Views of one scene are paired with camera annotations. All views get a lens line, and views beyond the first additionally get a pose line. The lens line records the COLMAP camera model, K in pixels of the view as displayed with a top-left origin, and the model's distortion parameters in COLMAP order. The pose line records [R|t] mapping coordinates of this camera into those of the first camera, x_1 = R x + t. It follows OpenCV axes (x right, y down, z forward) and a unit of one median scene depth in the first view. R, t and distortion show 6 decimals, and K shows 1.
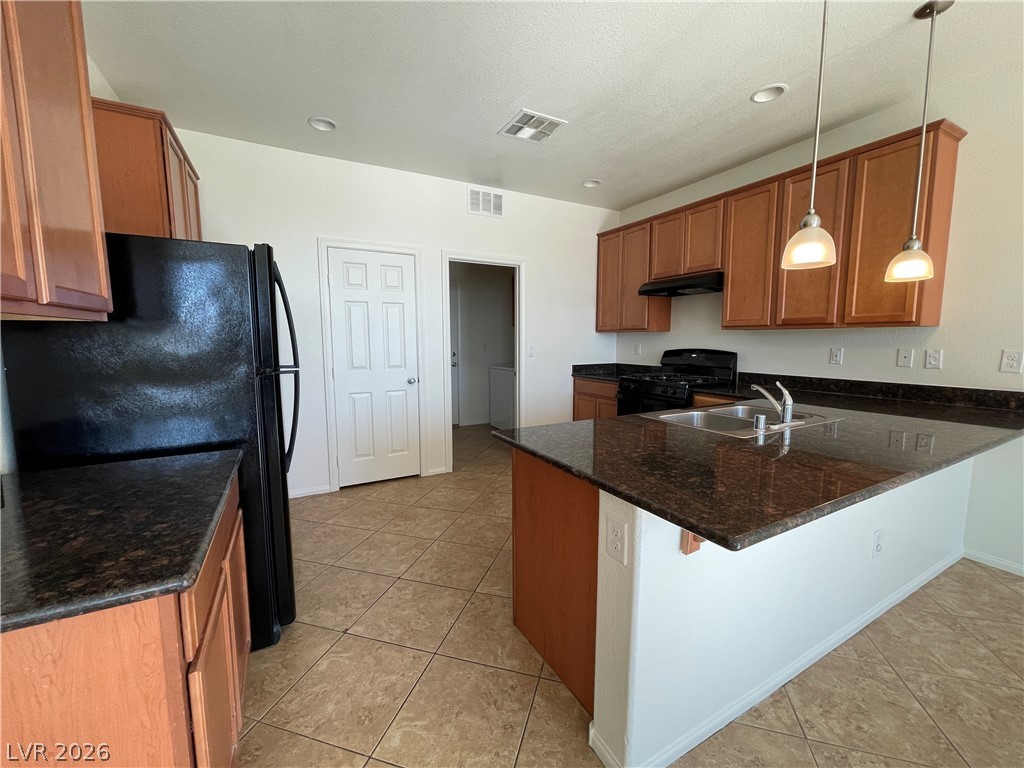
lens RADIAL K [[412.0, 0, 512.0], [0, 412.0, 384.0], [0, 0, 1]] dist [-0.000980, -0.000137]
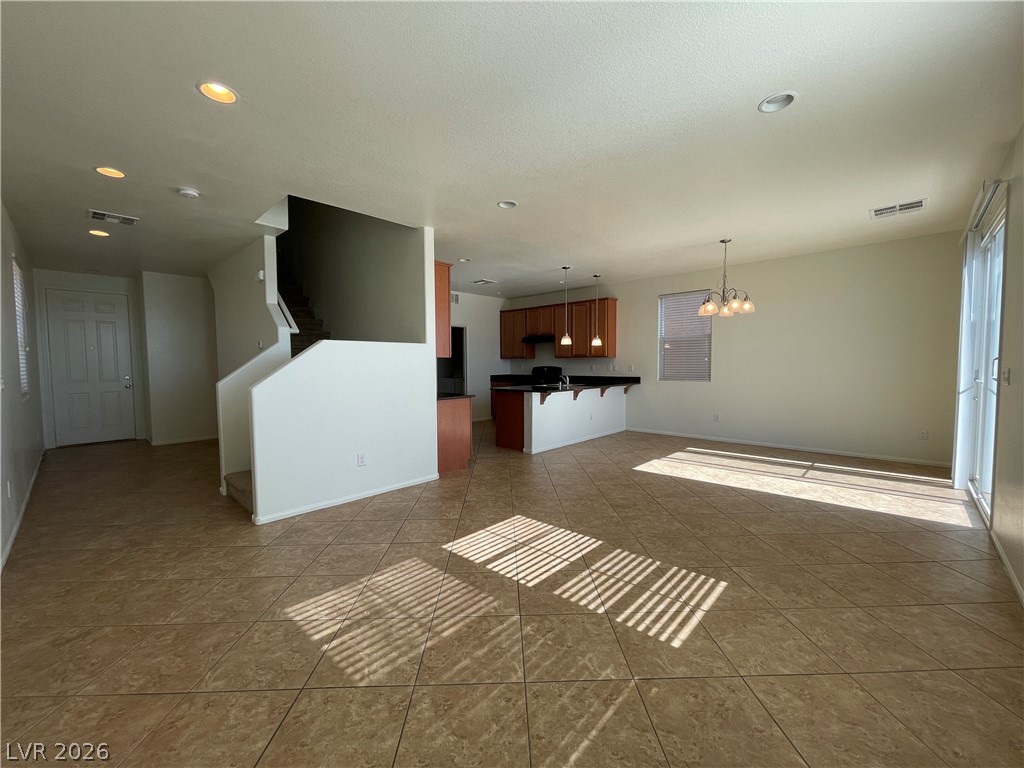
lens RADIAL K [[412.0, 0, 512.0], [0, 412.0, 384.0], [0, 0, 1]] dist [-0.000980, -0.000137]
pose [[0.951962, -0.021833, 0.305437, -0.415379], [0.039563, 0.997864, -0.051979, 0.118523], [-0.303650, 0.061566, 0.950793, -1.057285]]
